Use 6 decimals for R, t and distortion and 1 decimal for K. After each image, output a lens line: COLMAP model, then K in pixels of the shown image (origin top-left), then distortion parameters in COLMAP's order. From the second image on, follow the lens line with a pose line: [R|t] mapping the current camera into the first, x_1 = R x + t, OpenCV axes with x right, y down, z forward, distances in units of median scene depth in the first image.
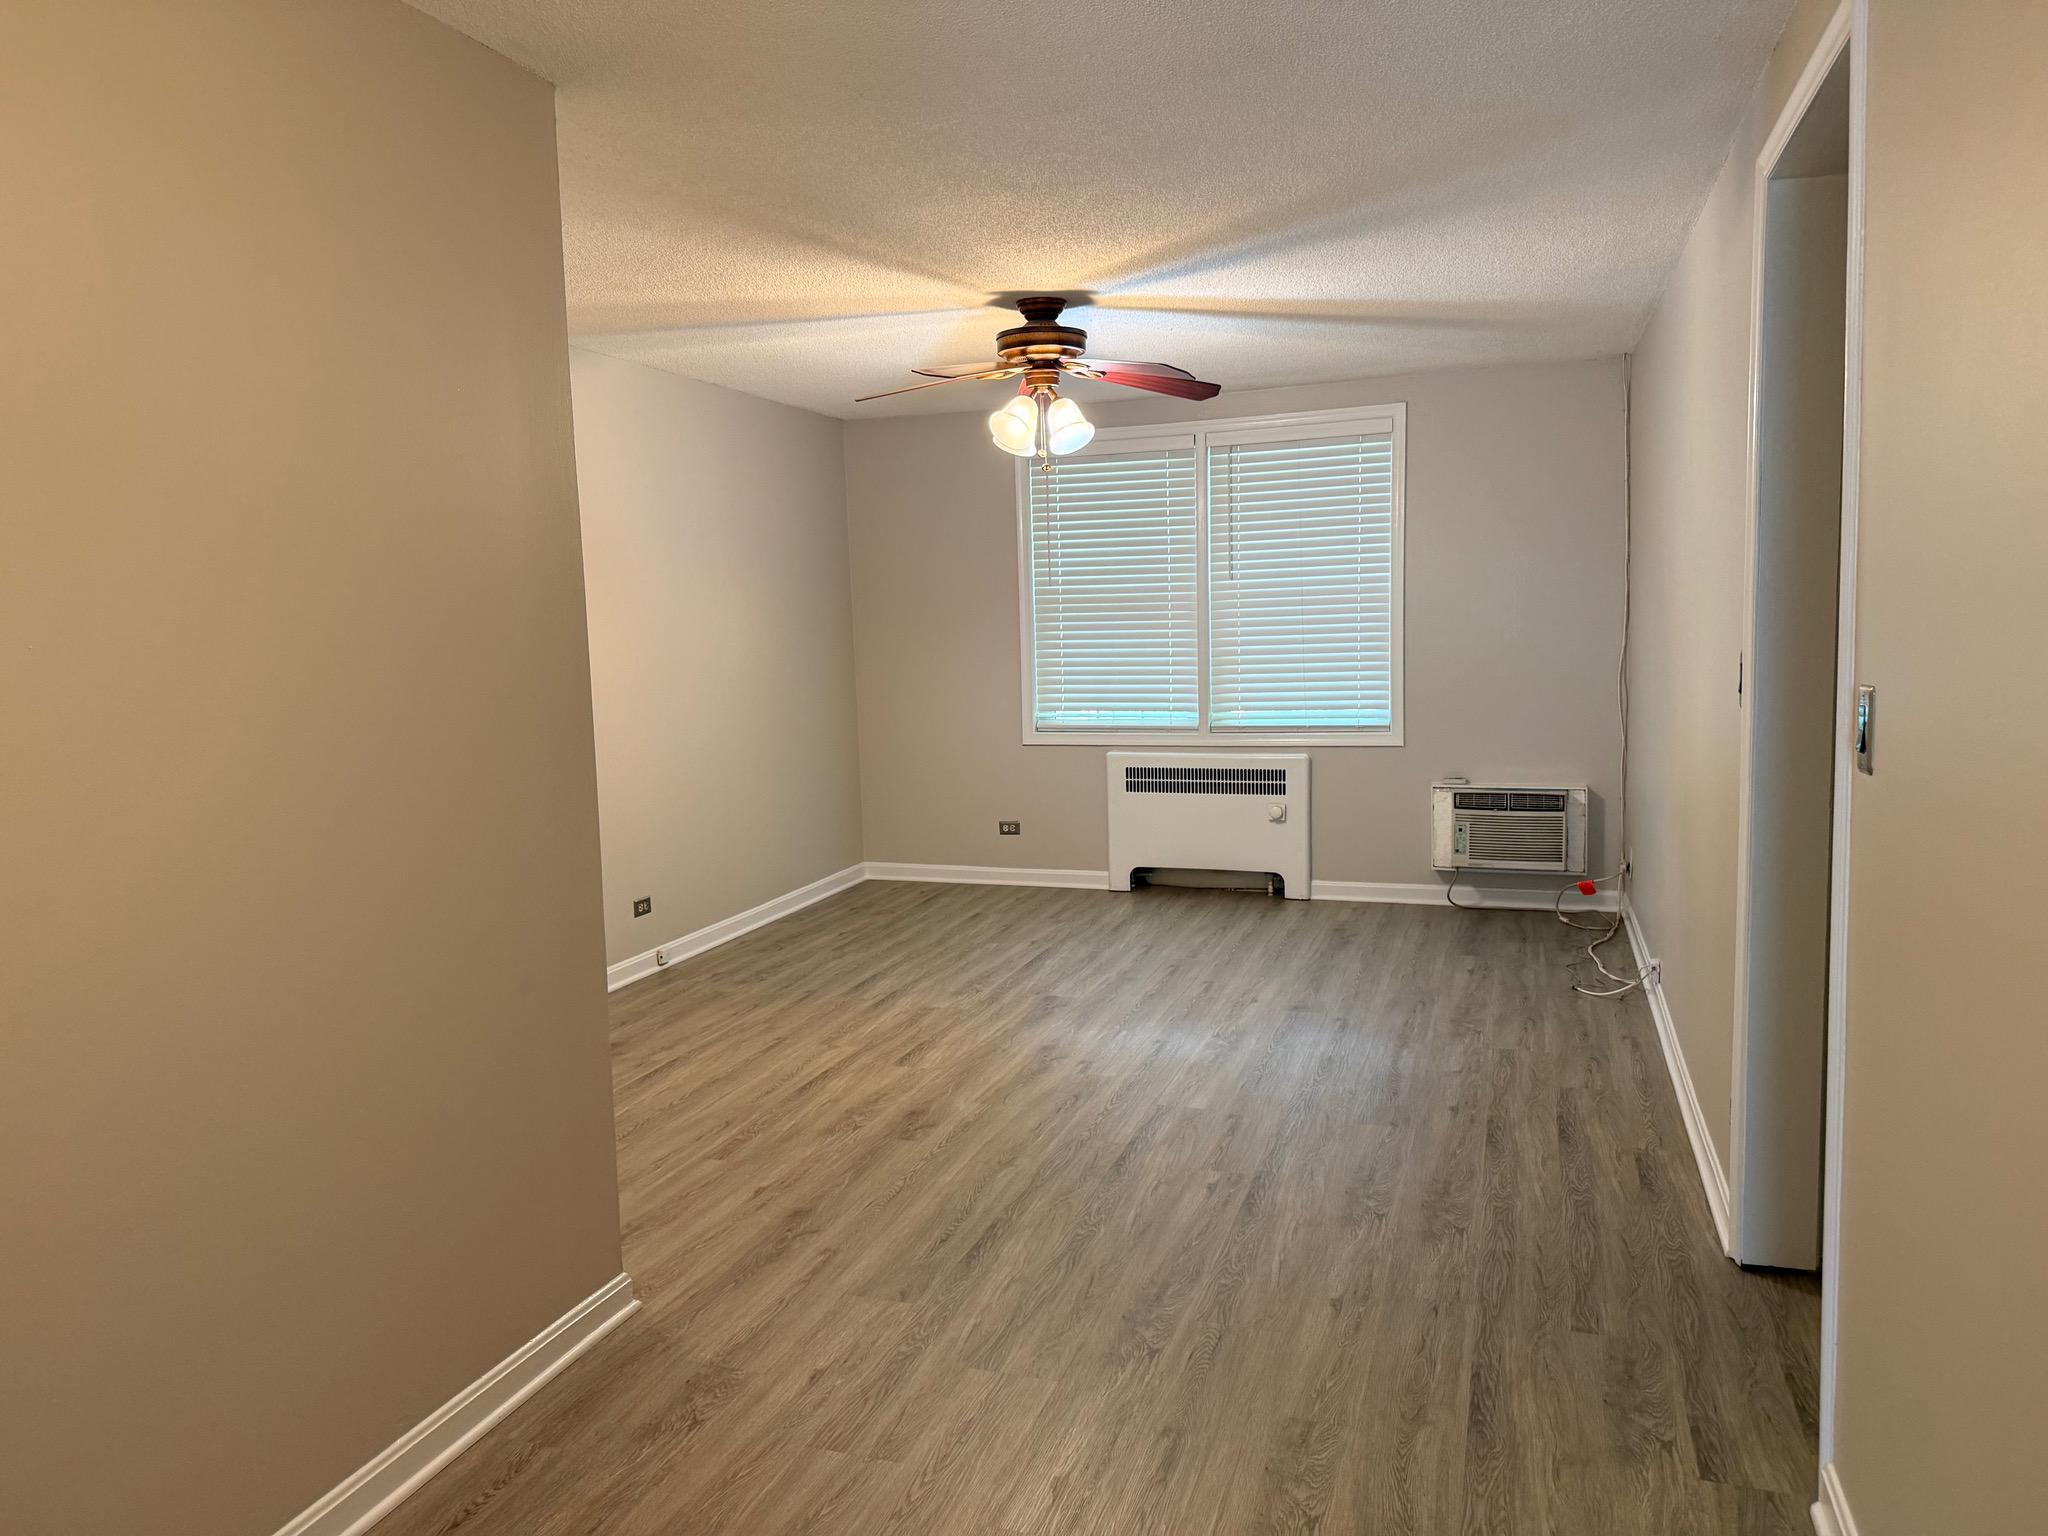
lens RADIAL K [[1427.3, 0, 1024.0], [0, 1427.3, 768.0], [0, 0, 1]] dist [-0.000979, -0.001205]
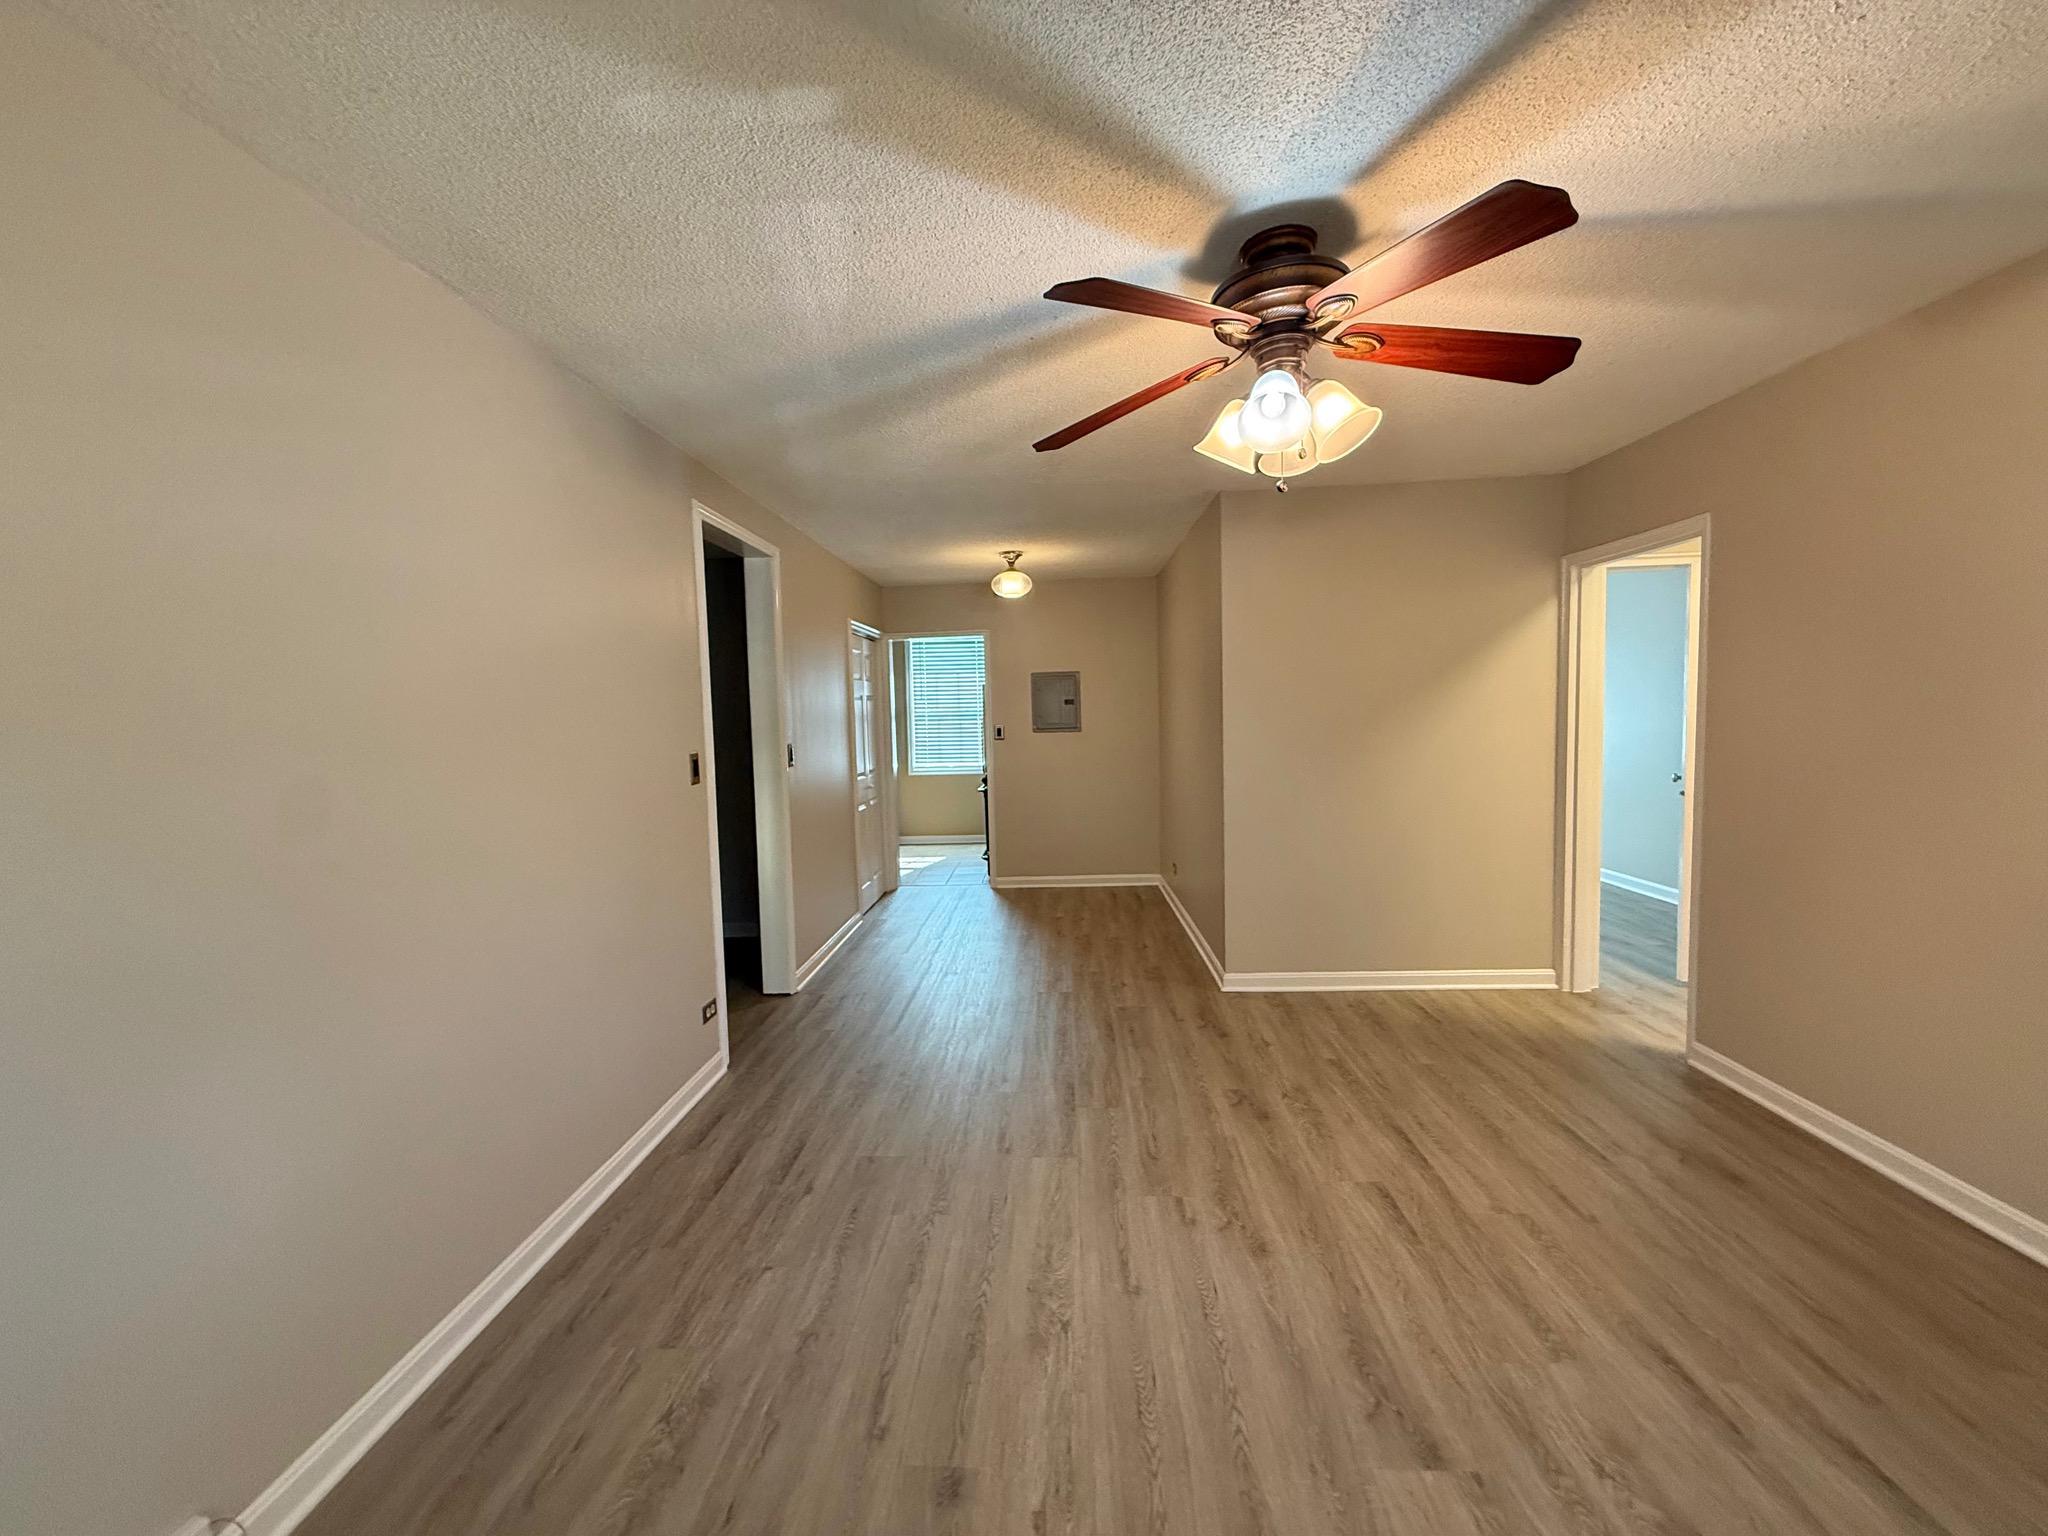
lens RADIAL K [[823.0, 0, 1024.0], [0, 823.0, 768.0], [0, 0, 1]] dist [0.000105, 0.000025]
pose [[-0.959599, 0.079326, -0.269956, 0.263434], [0.030156, 0.982904, 0.181631, -0.167370], [0.279749, 0.166152, -0.945587, 1.449032]]
